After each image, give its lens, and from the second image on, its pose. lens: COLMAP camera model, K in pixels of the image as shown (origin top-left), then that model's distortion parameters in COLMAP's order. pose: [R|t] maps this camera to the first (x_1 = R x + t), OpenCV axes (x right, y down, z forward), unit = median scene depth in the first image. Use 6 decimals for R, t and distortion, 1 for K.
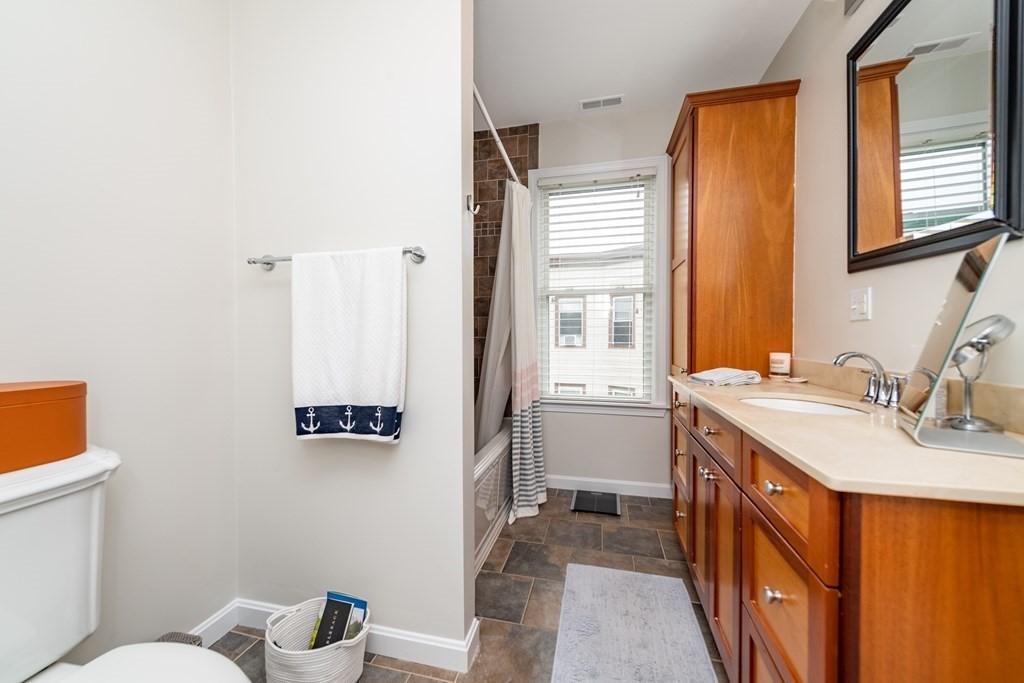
lens RADIAL K [[415.7, 0, 495.5], [0, 415.7, 337.9], [0, 0, 1]] dist [0.009020, -0.000274]
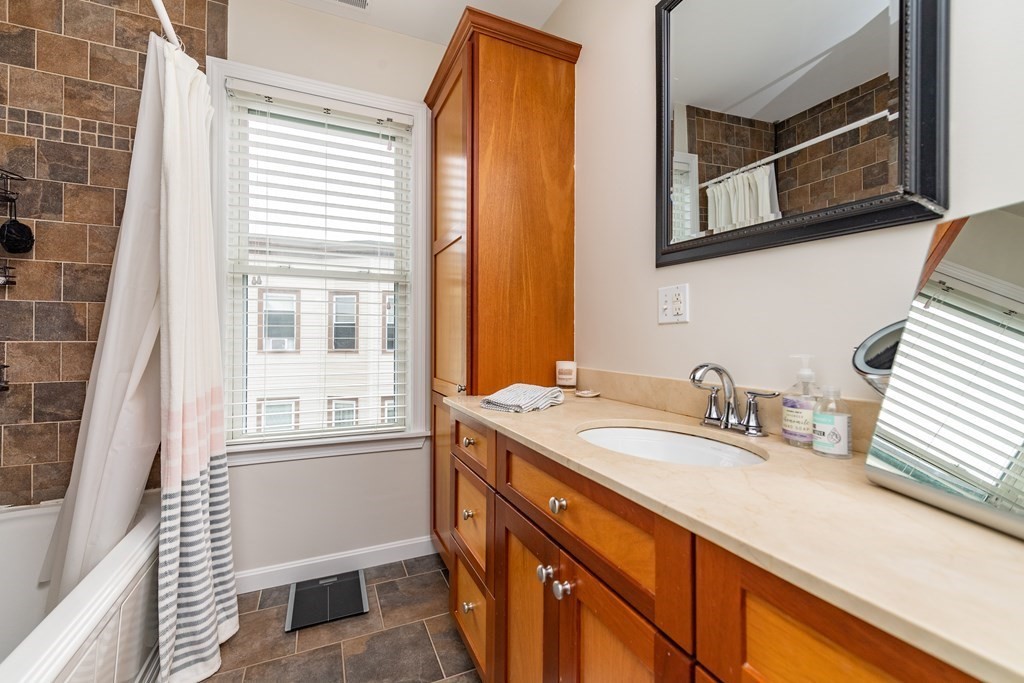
lens RADIAL K [[415.7, 0, 495.5], [0, 415.7, 337.9], [0, 0, 1]] dist [0.009020, -0.000274]
pose [[0.789619, 0.006896, 0.613559, 0.049553], [-0.001423, 0.999955, -0.009408, -0.002322], [-0.613596, 0.006556, 0.789593, 0.352422]]
